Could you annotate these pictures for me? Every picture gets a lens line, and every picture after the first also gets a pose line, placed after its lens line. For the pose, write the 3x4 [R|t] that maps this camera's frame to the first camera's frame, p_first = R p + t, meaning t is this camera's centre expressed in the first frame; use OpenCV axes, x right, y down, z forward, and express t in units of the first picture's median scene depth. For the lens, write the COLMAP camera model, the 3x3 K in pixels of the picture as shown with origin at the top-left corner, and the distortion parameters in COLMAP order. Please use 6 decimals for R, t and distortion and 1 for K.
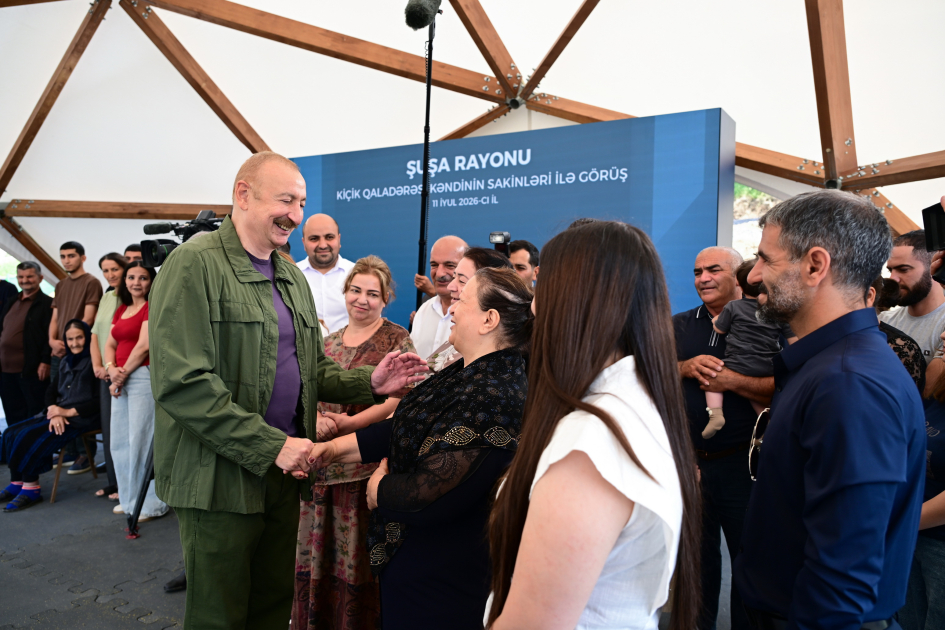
lens RADIAL K [[715.9, 0, 472.5], [0, 715.9, 315.0], [0, 0, 1]] dist [0.004964, 0.002044]
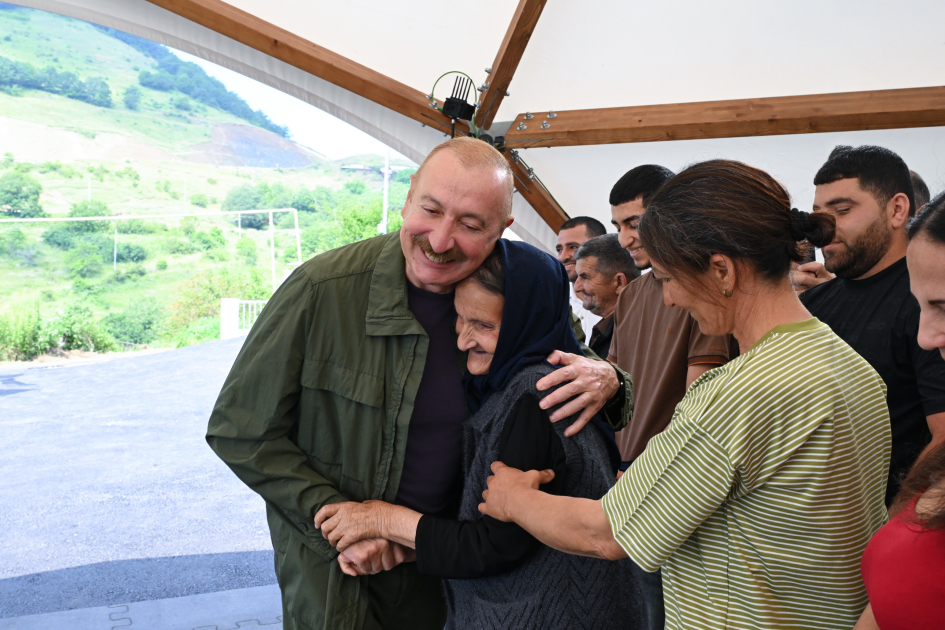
lens RADIAL K [[991.0, 0, 472.5], [0, 991.0, 315.0], [0, 0, 1]] dist [0.007056, -0.019040]
pose [[0.823580, 0.017515, -0.566929, -0.364094], [-0.022828, 0.999737, -0.002275, -0.029920], [0.566740, 0.014815, 0.823763, 0.553612]]
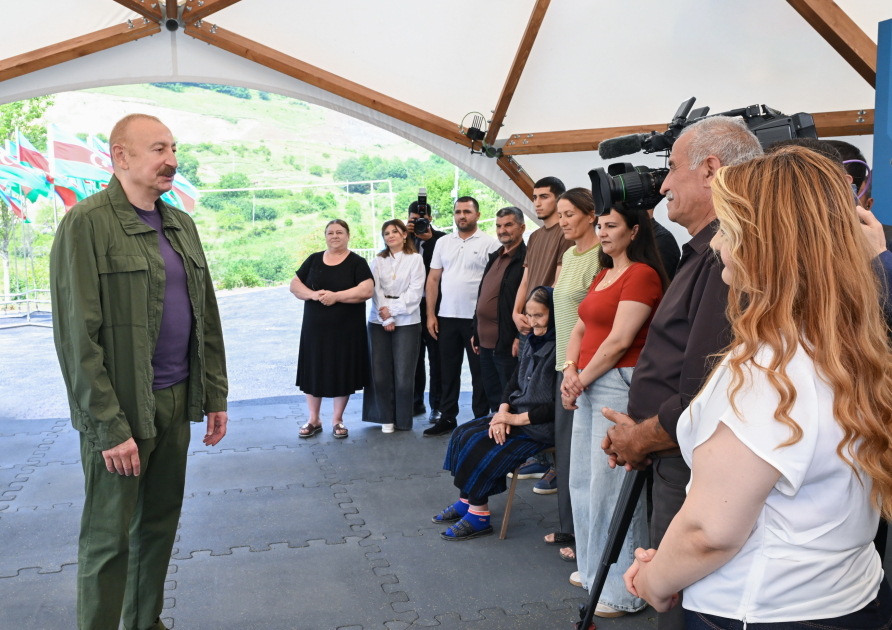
lens RADIAL K [[818.3, 0, 420.3], [0, 818.3, 298.7], [0, 0, 1]] dist [-0.001477, 0.001702]
pose [[0.735067, 0.047750, -0.676311, -0.080814], [-0.023076, 0.998701, 0.045432, -0.013564], [0.677602, -0.017789, 0.735214, 0.281128]]
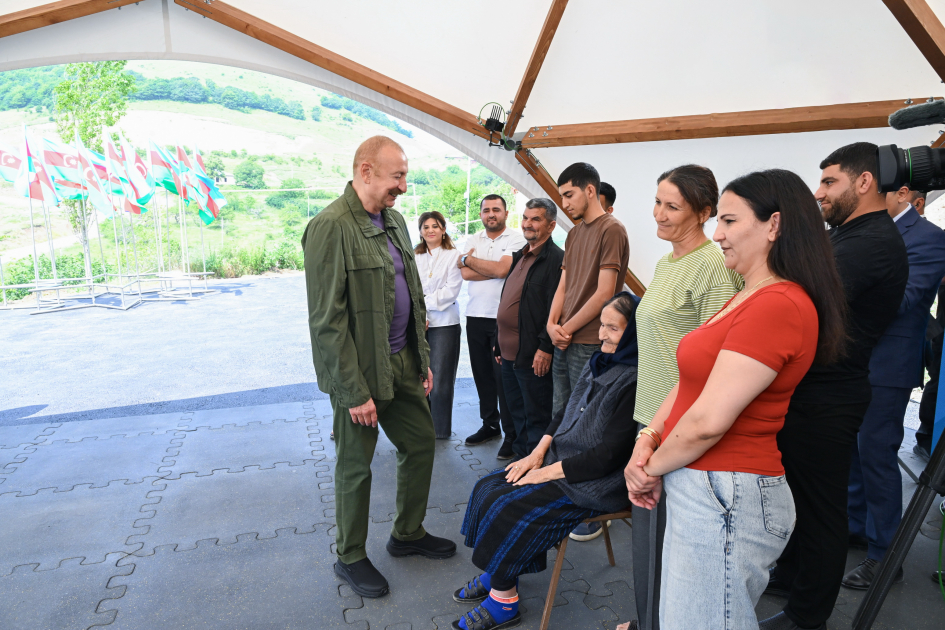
lens RADIAL K [[614.6, 0, 472.5], [0, 614.6, 315.0], [0, 0, 1]] dist [-0.001448, -0.001075]
pose [[0.770354, 0.089305, -0.631332, -0.290715], [-0.029031, 0.994029, 0.105186, -0.024814], [0.636955, -0.062703, 0.768346, 0.513010]]
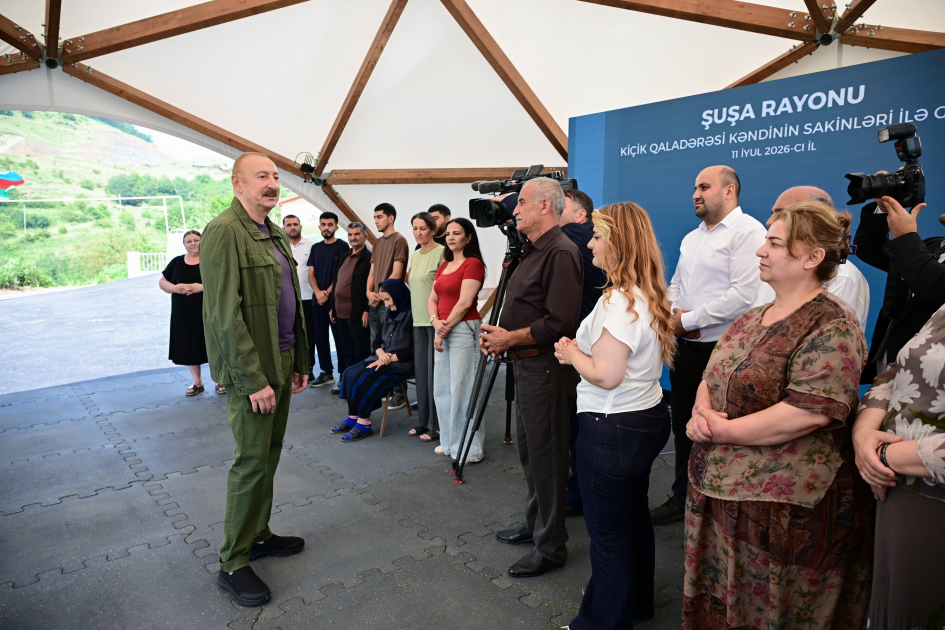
lens RADIAL K [[614.6, 0, 472.5], [0, 614.6, 315.0], [0, 0, 1]] dist [-0.001448, -0.001075]
pose [[0.952467, 0.032817, -0.302869, -0.134195], [-0.009337, 0.996859, 0.078649, -0.005477], [0.304499, -0.072083, 0.949781, 0.115392]]
